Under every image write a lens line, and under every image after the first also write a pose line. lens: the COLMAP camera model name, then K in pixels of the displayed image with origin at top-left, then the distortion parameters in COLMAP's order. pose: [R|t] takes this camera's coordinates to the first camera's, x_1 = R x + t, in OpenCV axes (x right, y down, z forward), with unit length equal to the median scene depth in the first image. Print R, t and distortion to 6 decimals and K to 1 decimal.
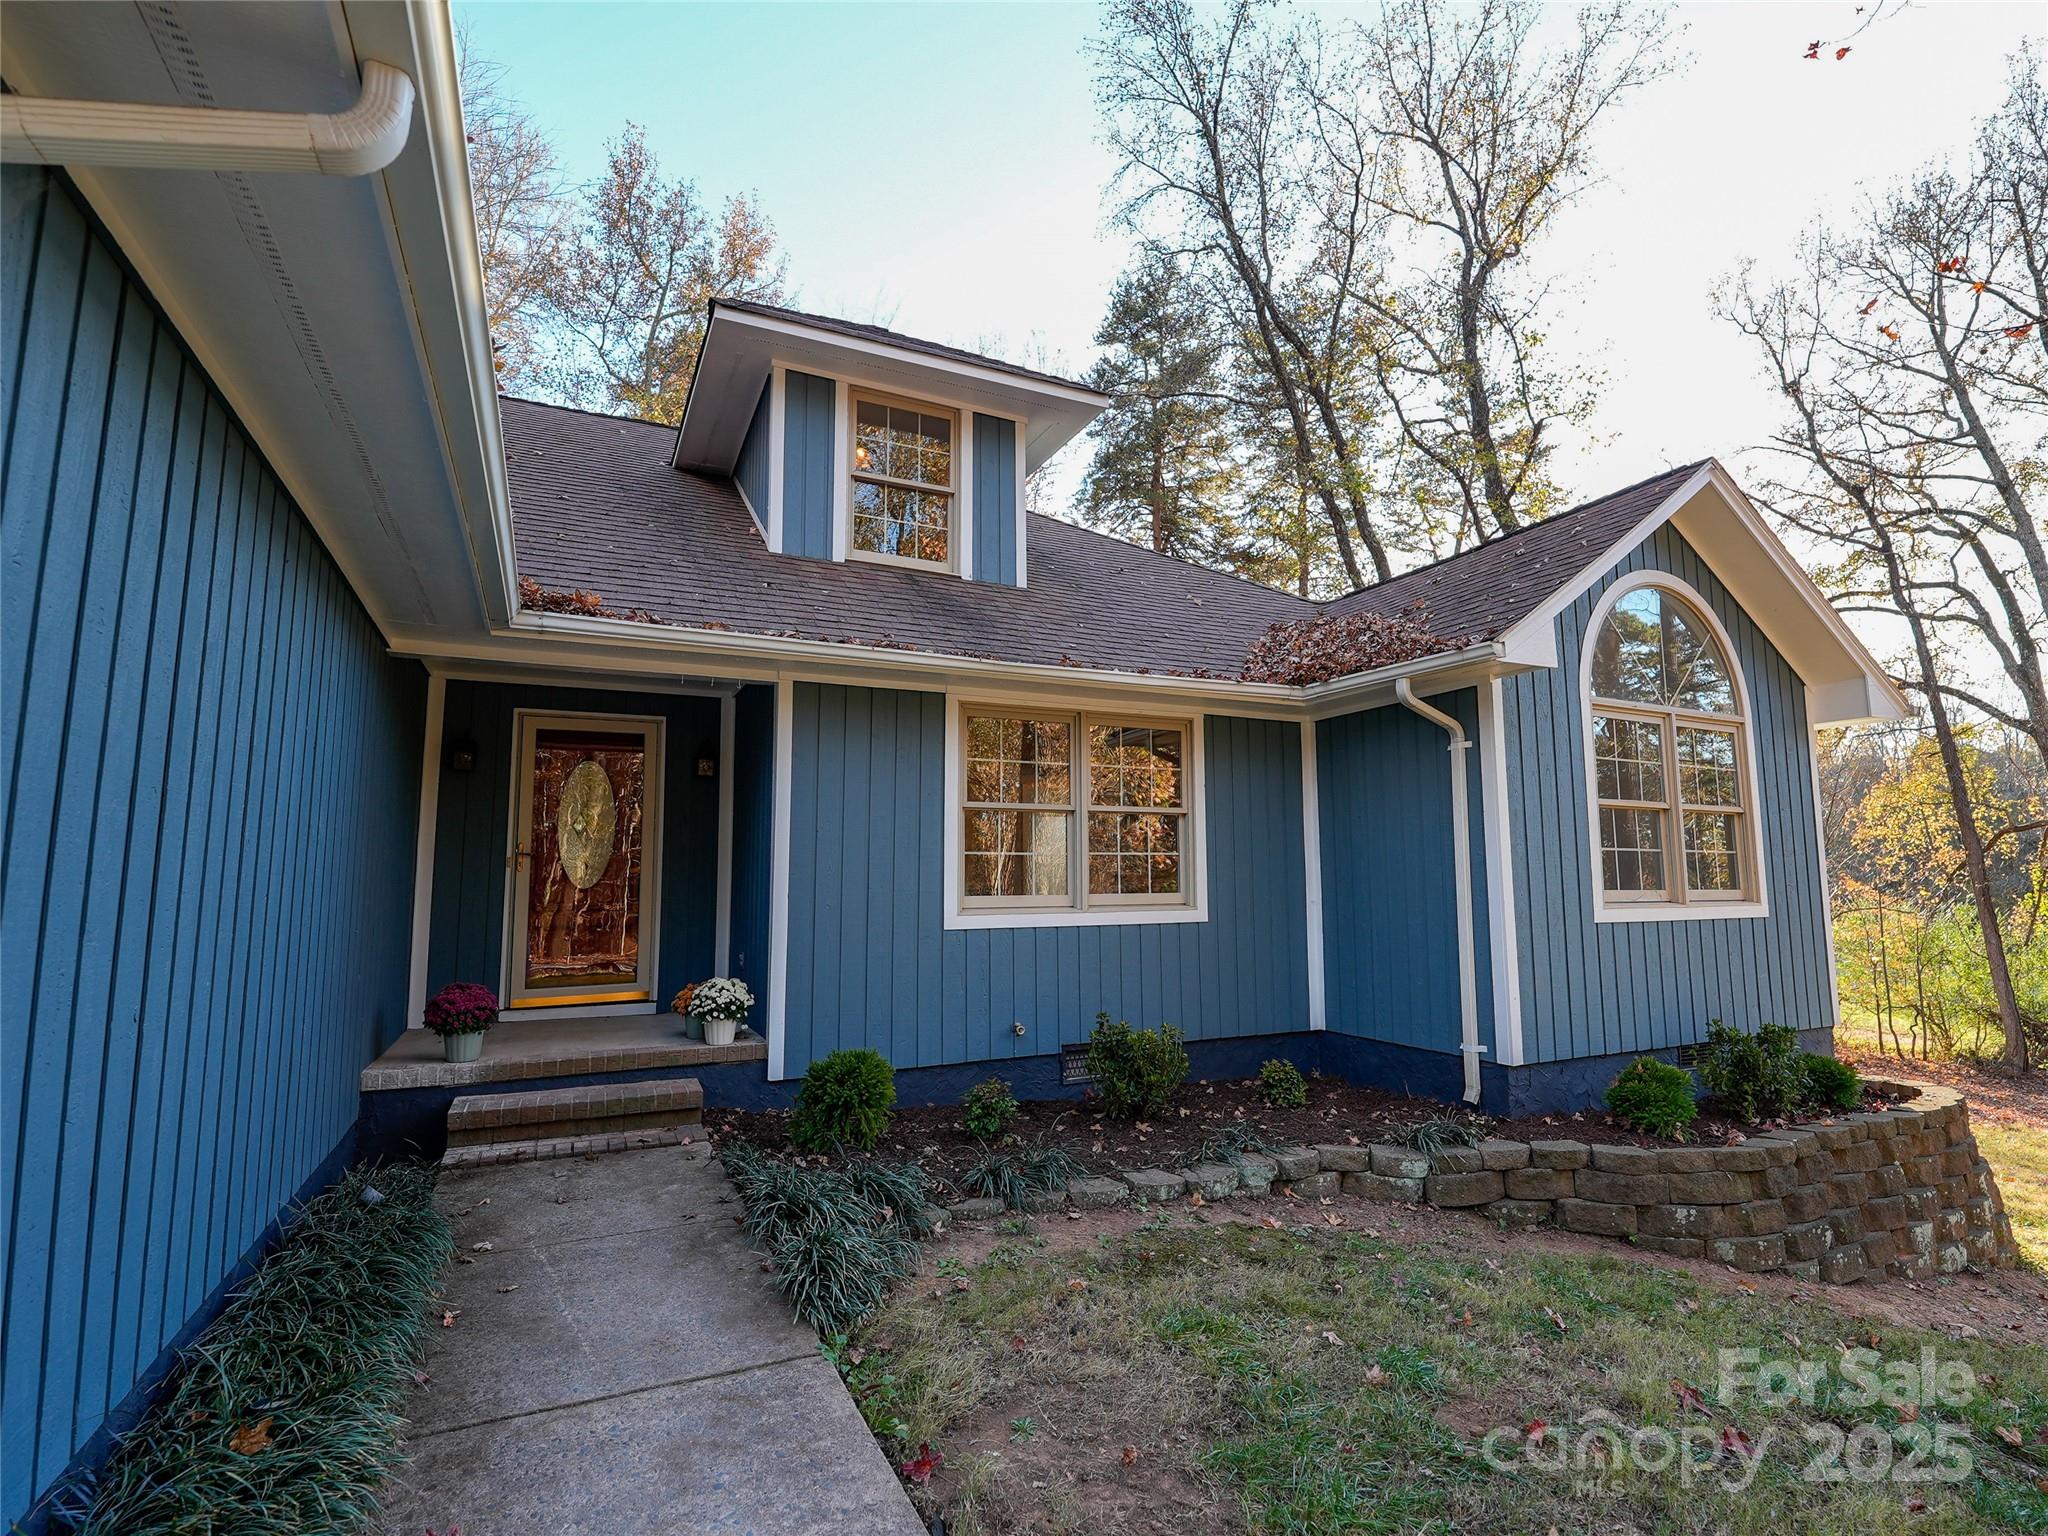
lens RADIAL K [[931.4, 0, 1033.2], [0, 931.4, 768.3], [0, 0, 1]] dist [-0.000110, -0.005604]
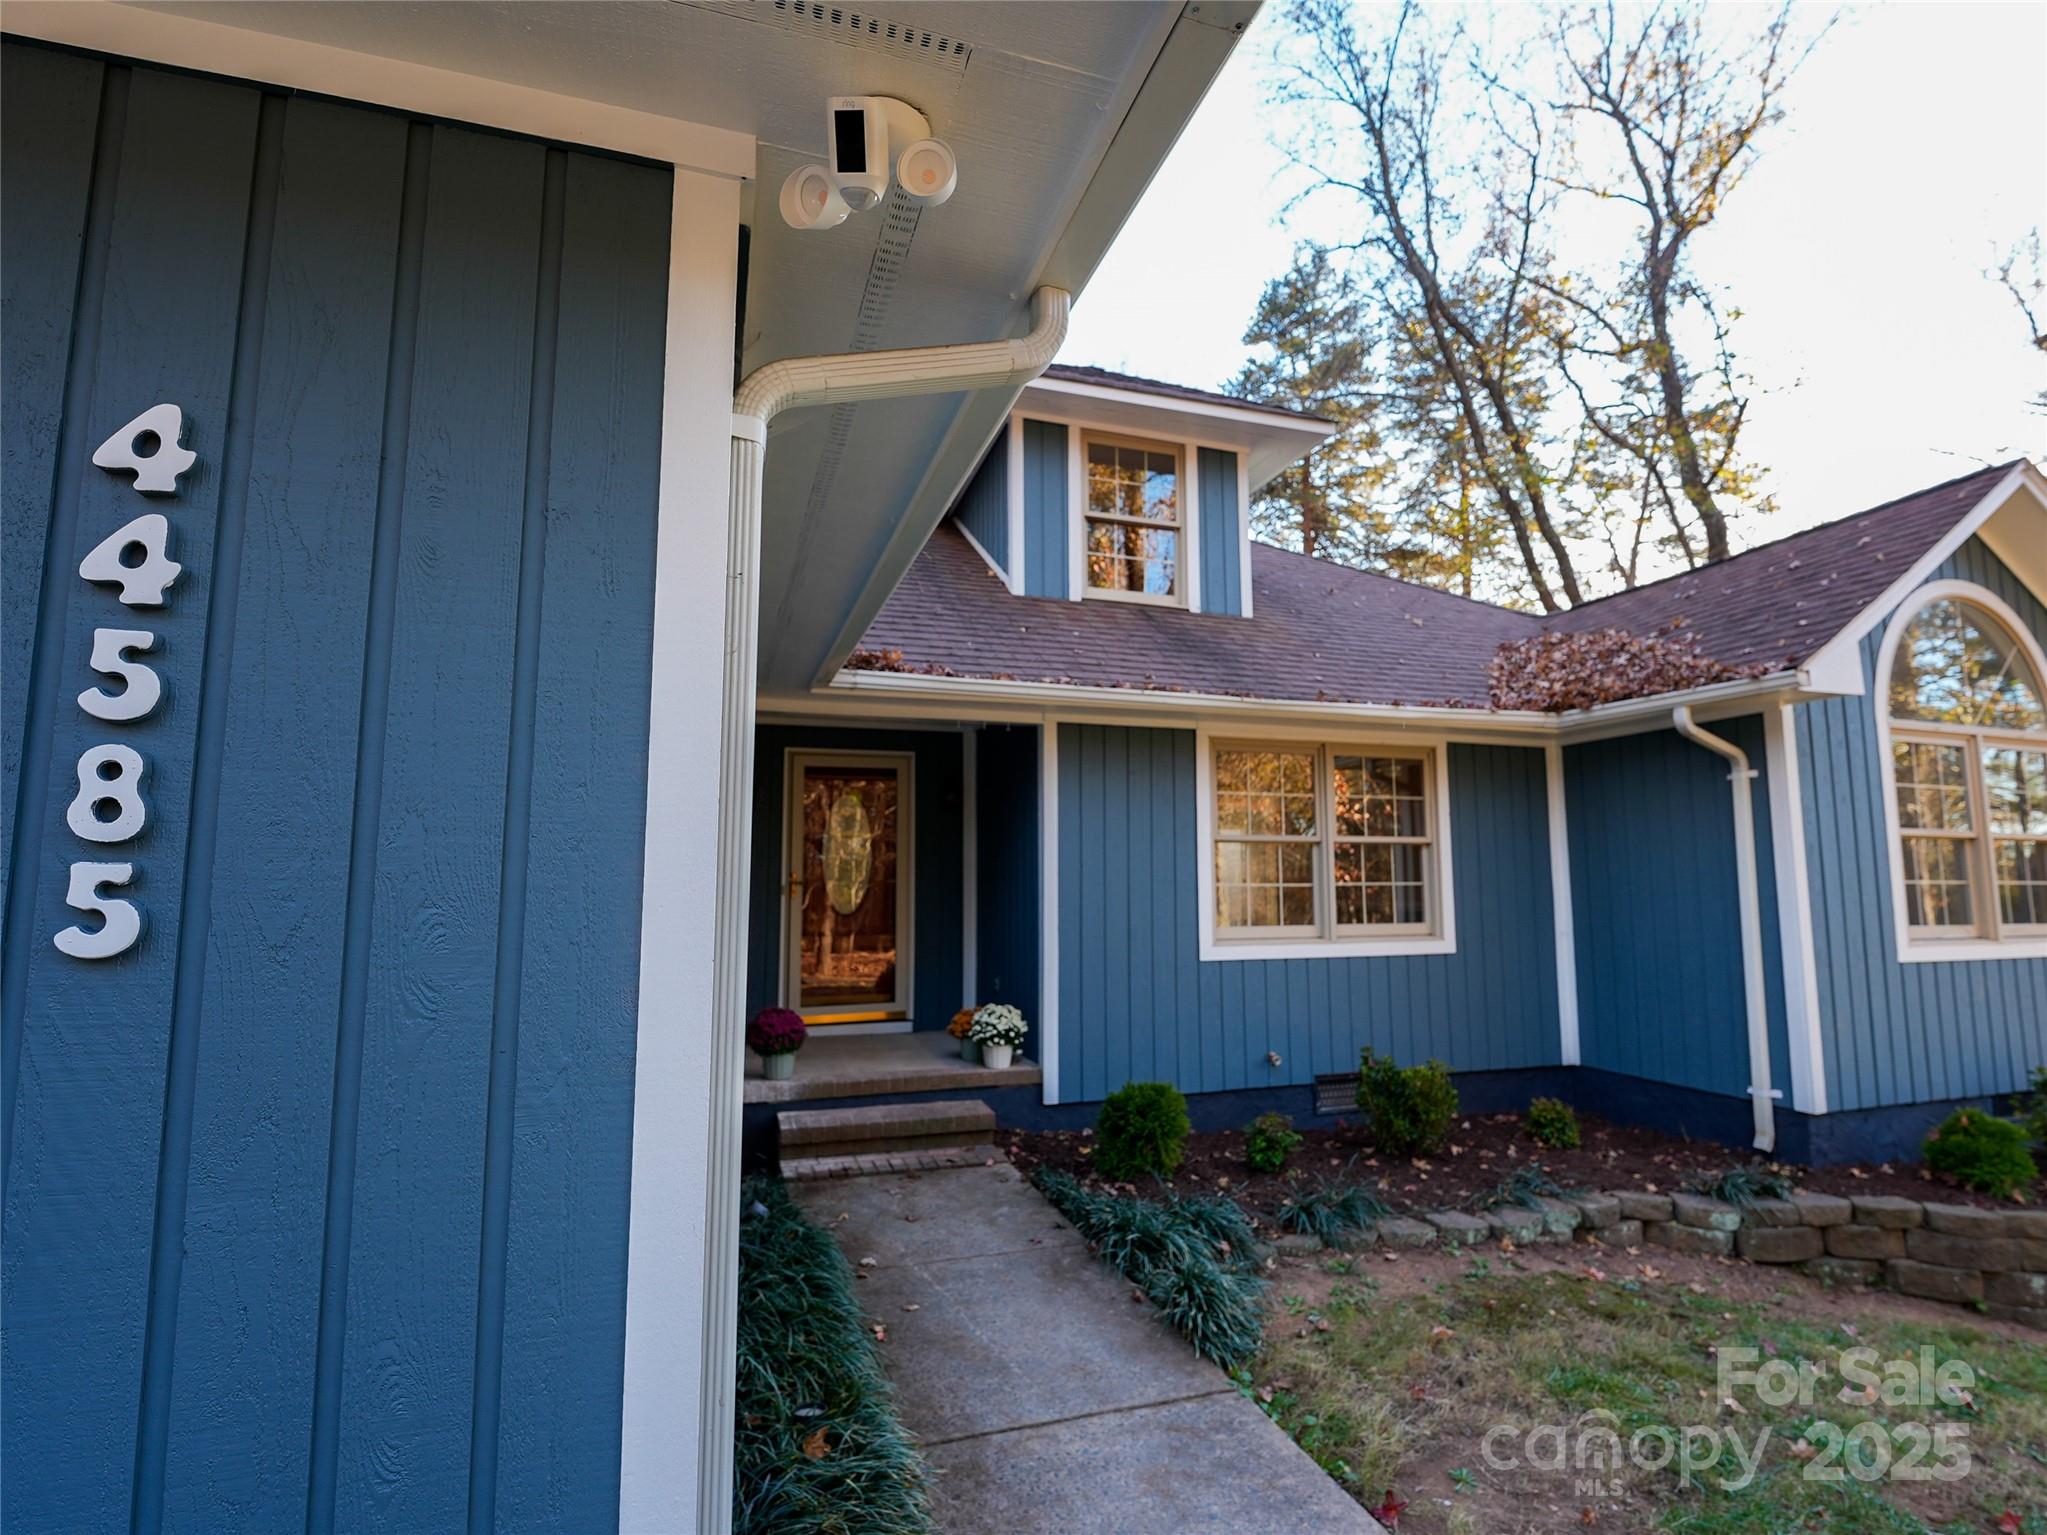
lens RADIAL K [[931.0, 0, 1032.7], [0, 931.0, 767.8], [0, 0, 1]] dist [-0.000110, -0.005604]
pose [[0.991405, -0.011784, -0.130298, -0.140532], [0.011710, 0.999931, -0.001337, -0.039040], [0.130304, -0.000200, 0.991474, -0.040126]]
